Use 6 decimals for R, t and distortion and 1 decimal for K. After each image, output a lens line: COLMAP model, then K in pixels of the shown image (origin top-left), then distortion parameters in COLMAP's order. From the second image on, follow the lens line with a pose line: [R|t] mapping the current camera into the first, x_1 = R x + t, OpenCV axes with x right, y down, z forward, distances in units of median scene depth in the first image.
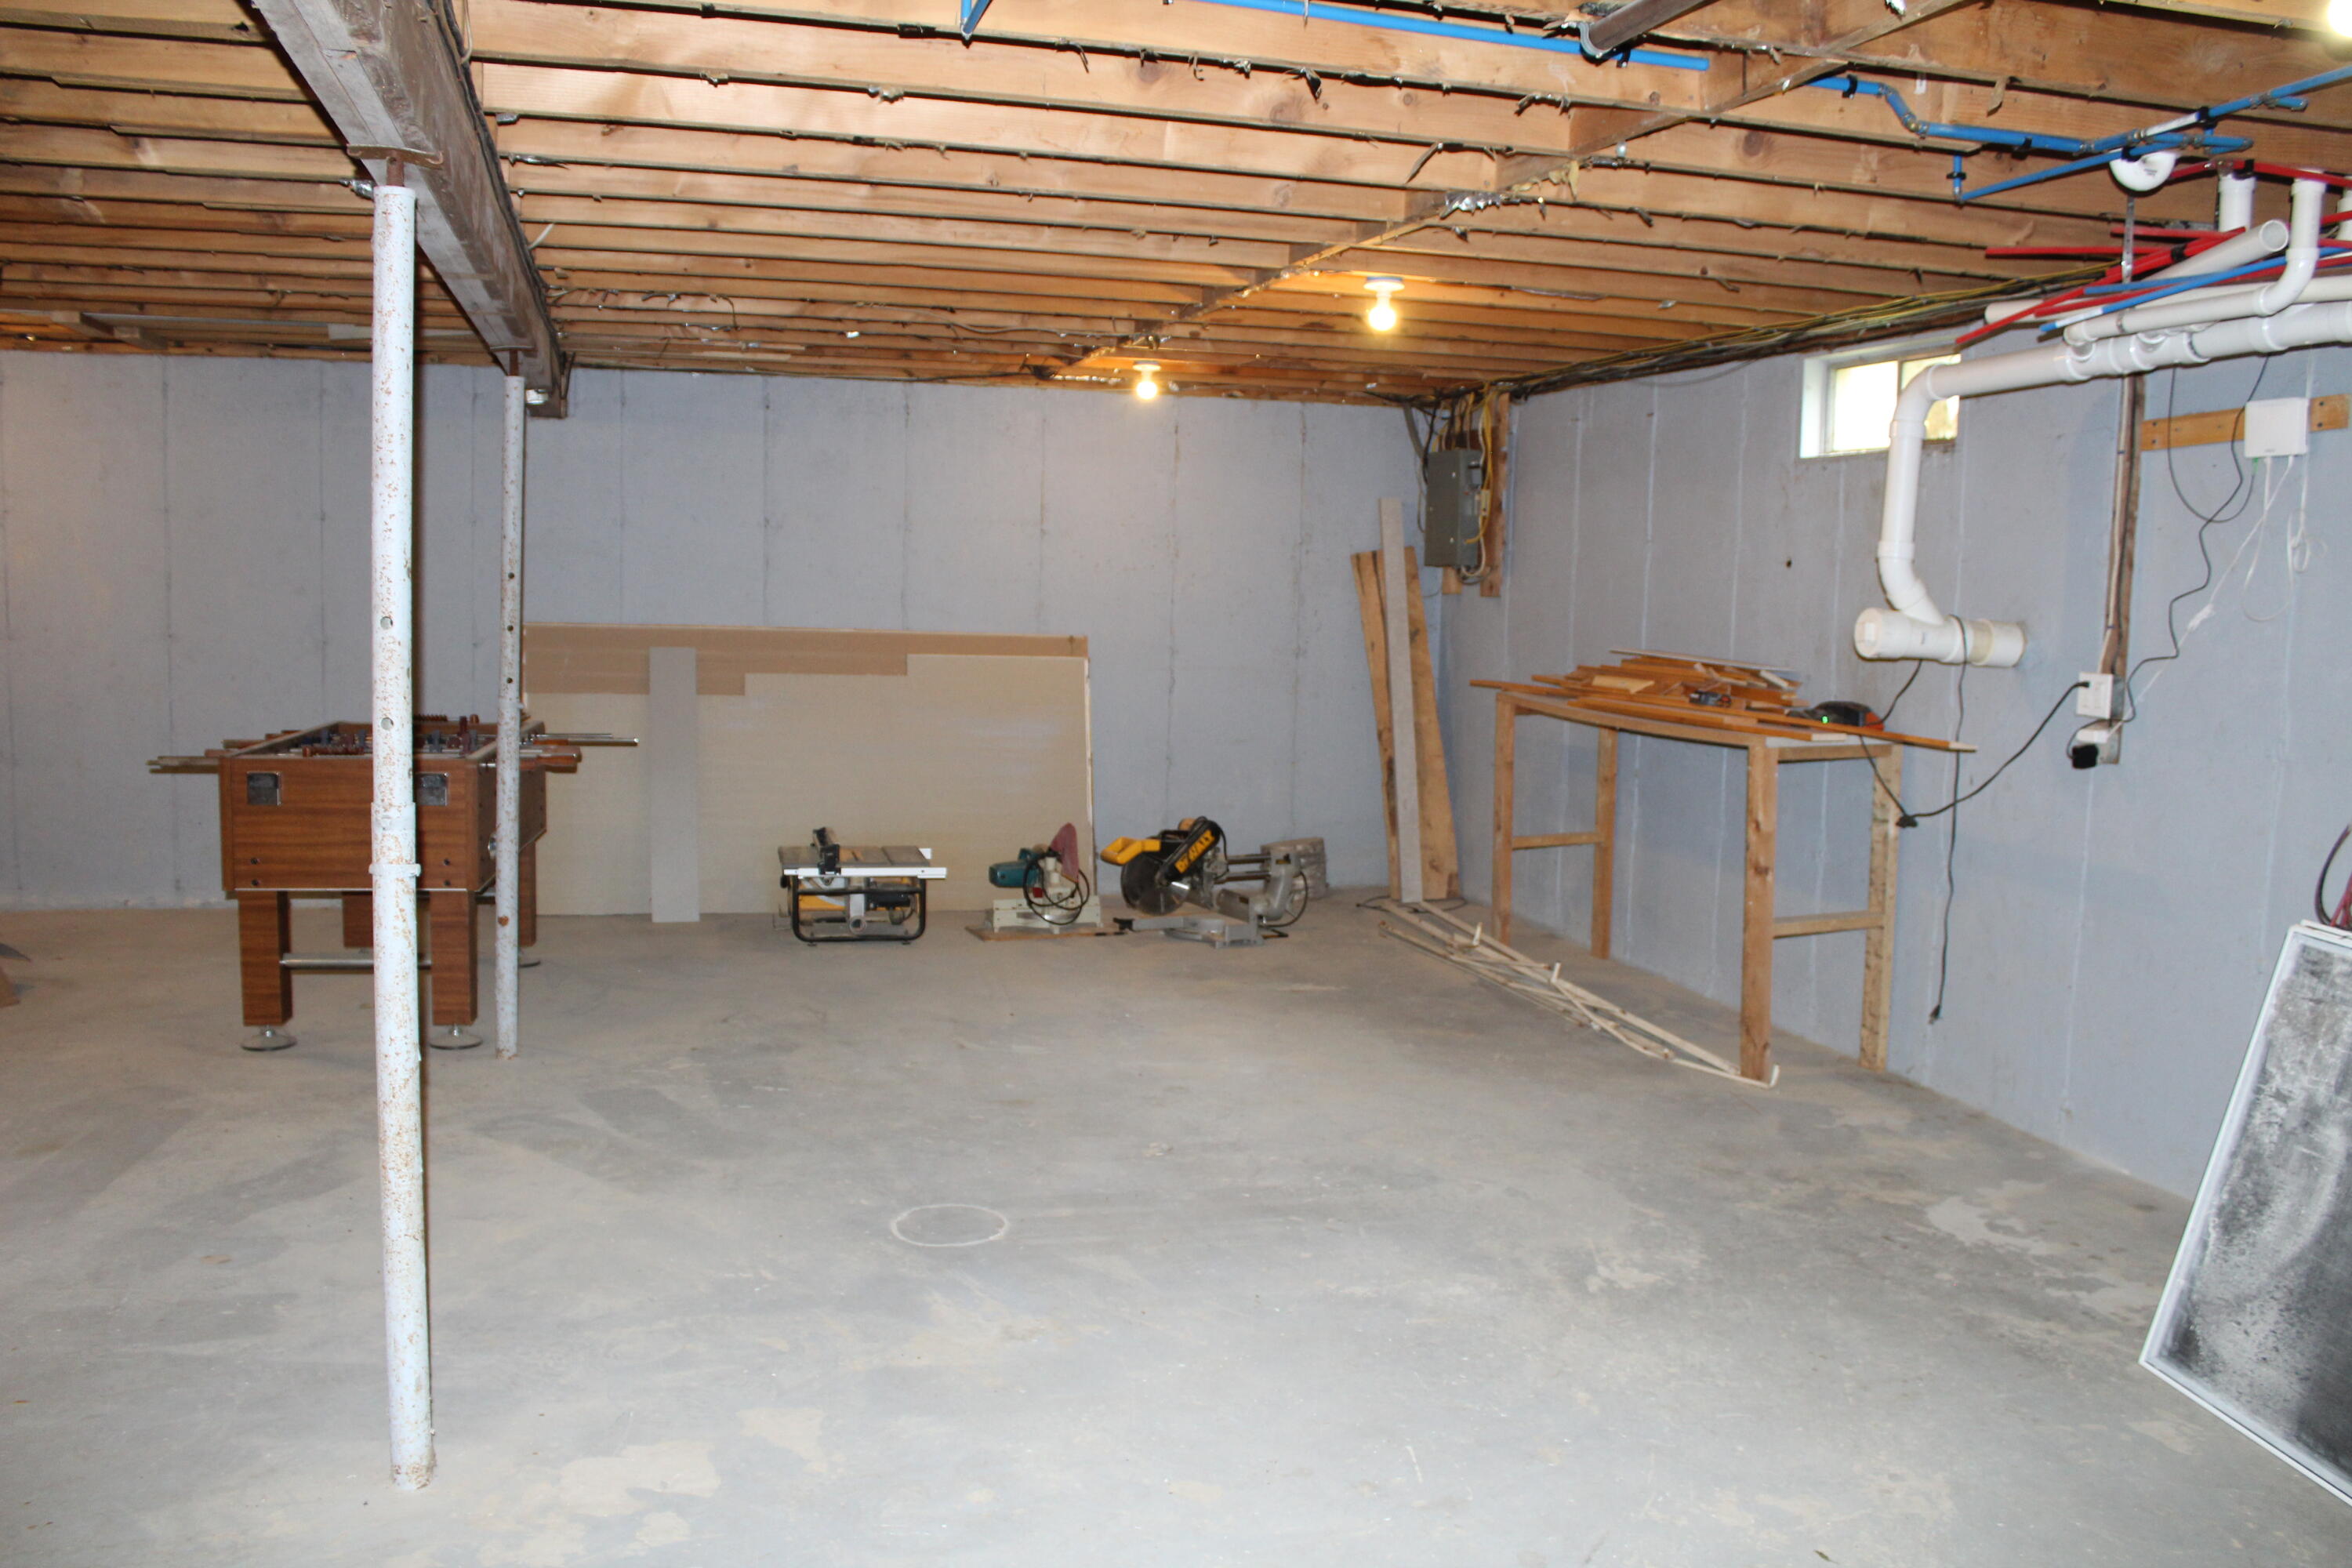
lens RADIAL K [[1942.8, 0, 1176.0], [0, 1942.8, 784.0], [0, 0, 1]] dist [-0.167518, 0.150383]
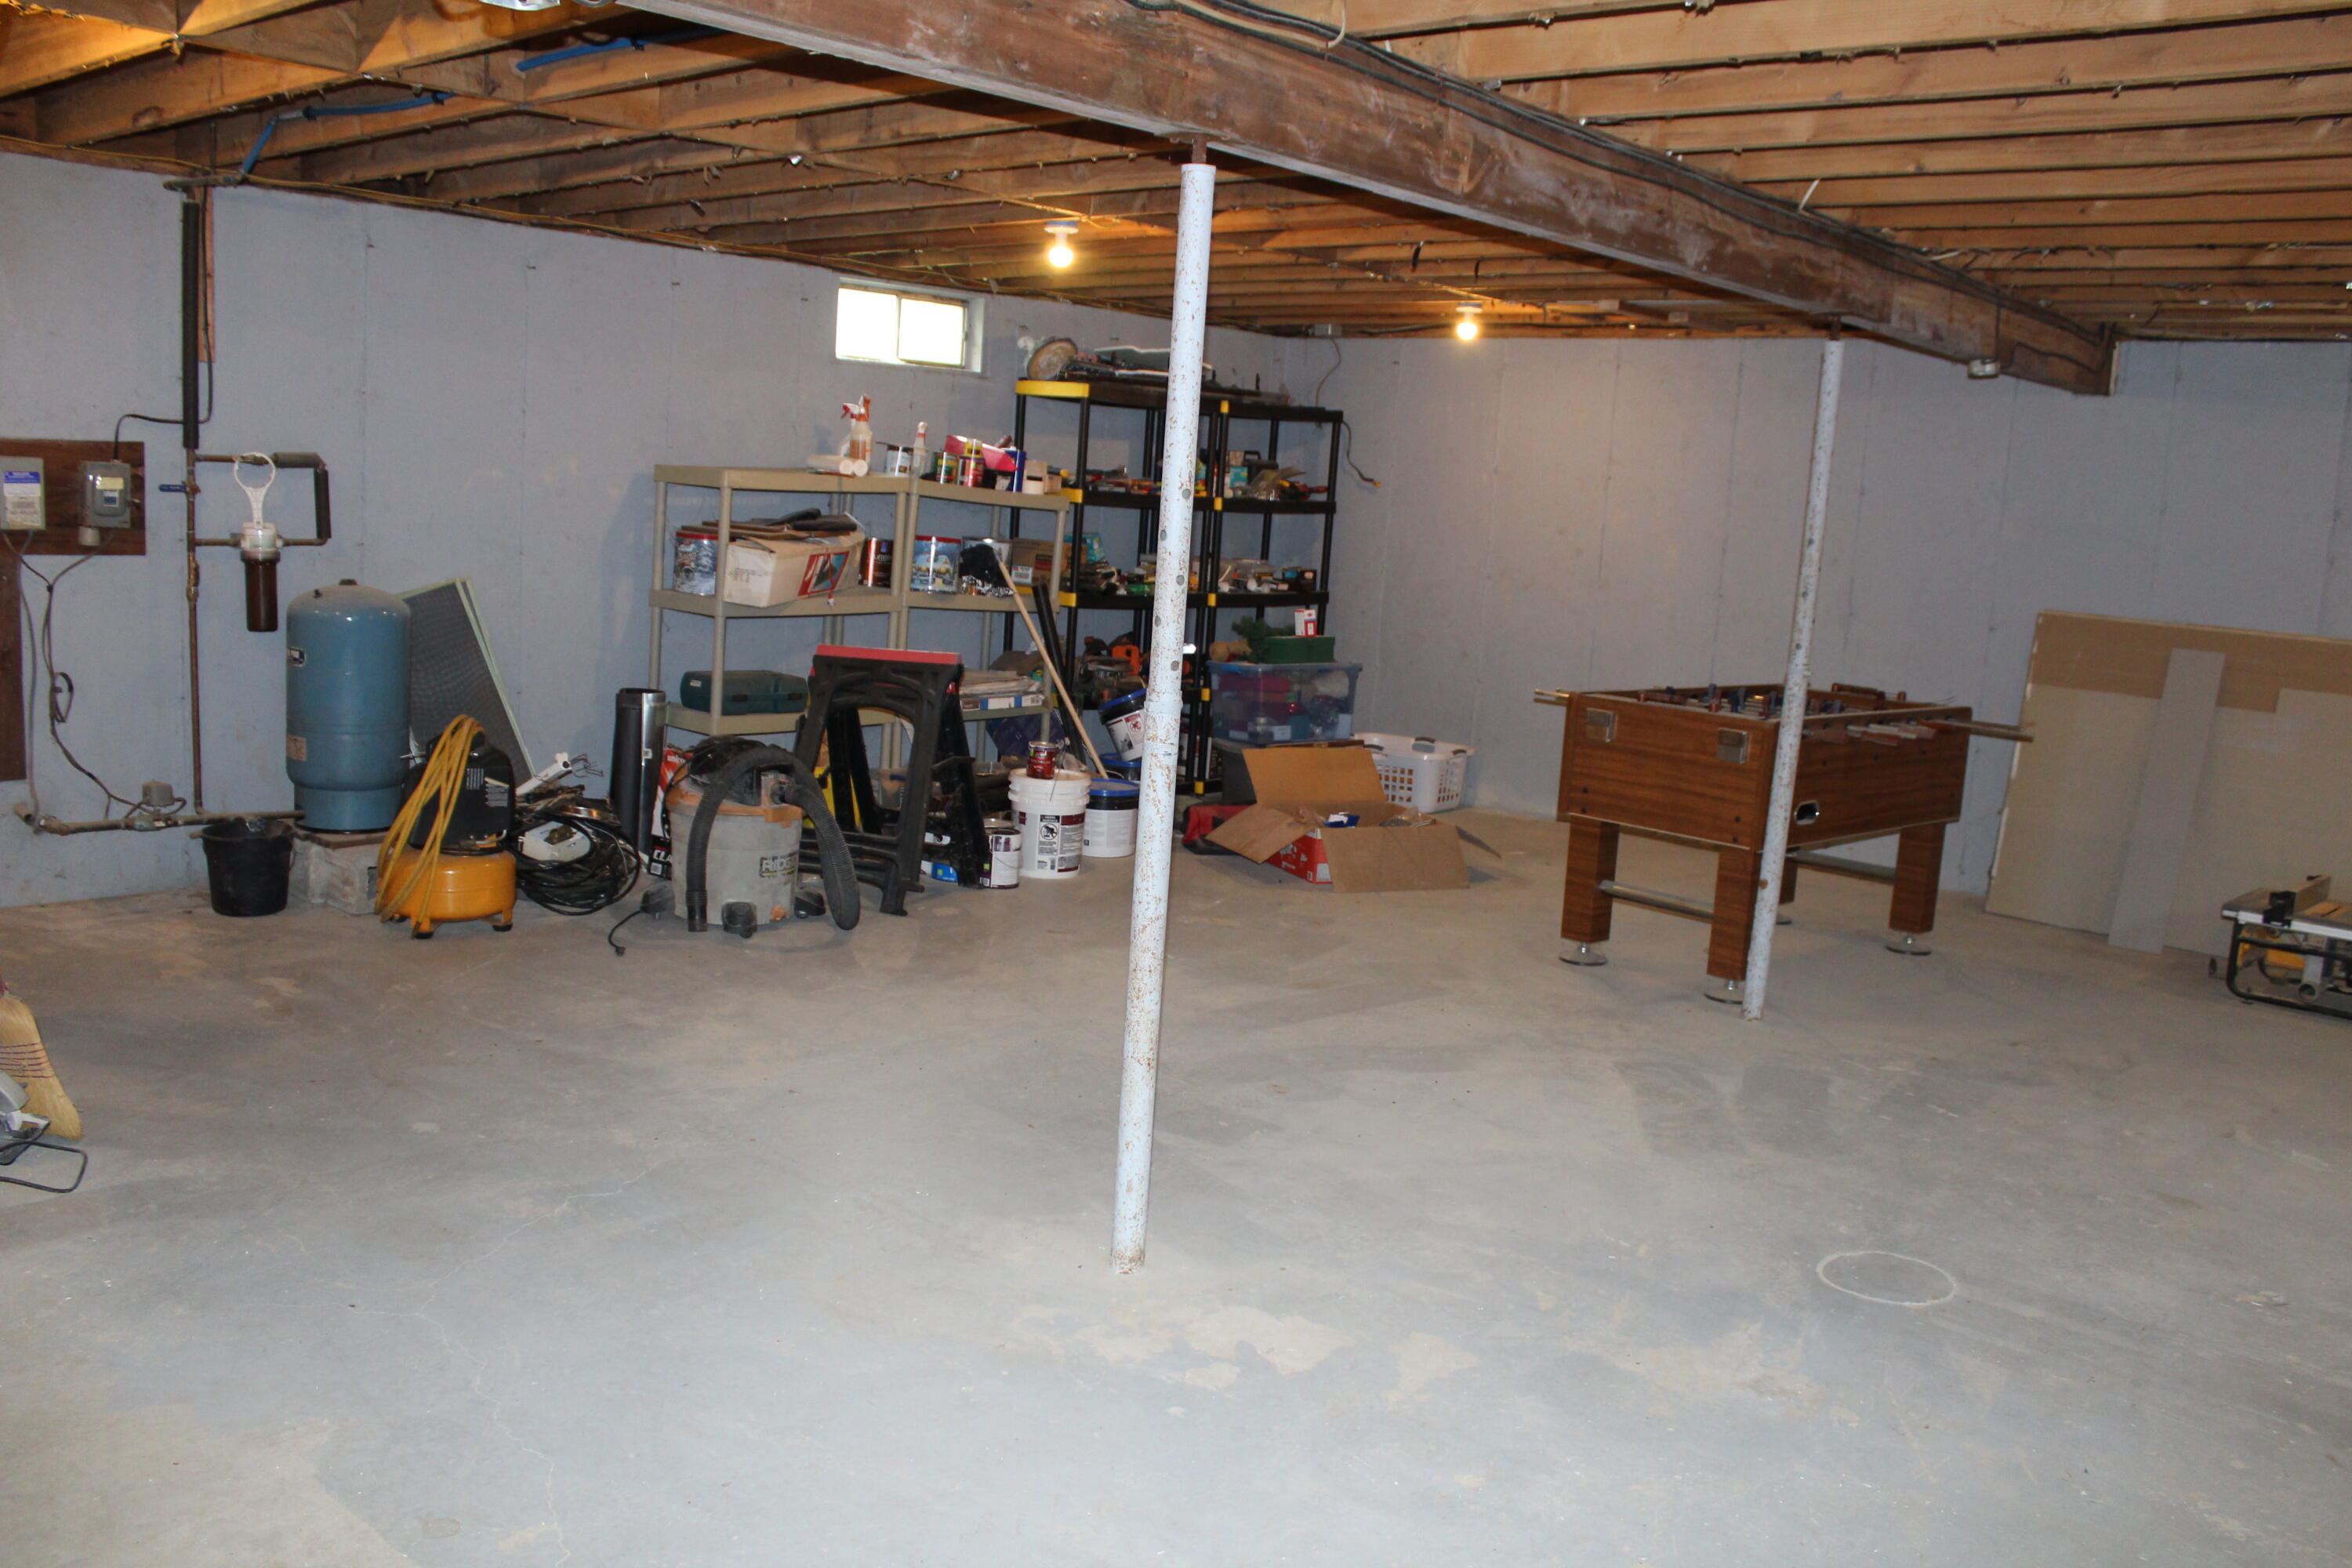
lens RADIAL K [[1942.8, 0, 1176.0], [0, 1942.8, 784.0], [0, 0, 1]] dist [-0.167518, 0.150383]
pose [[0.540933, 0.133297, -0.830436, 0.354915], [-0.134907, 0.988328, 0.070765, -0.011325], [0.830176, 0.073753, 0.552602, 0.206473]]
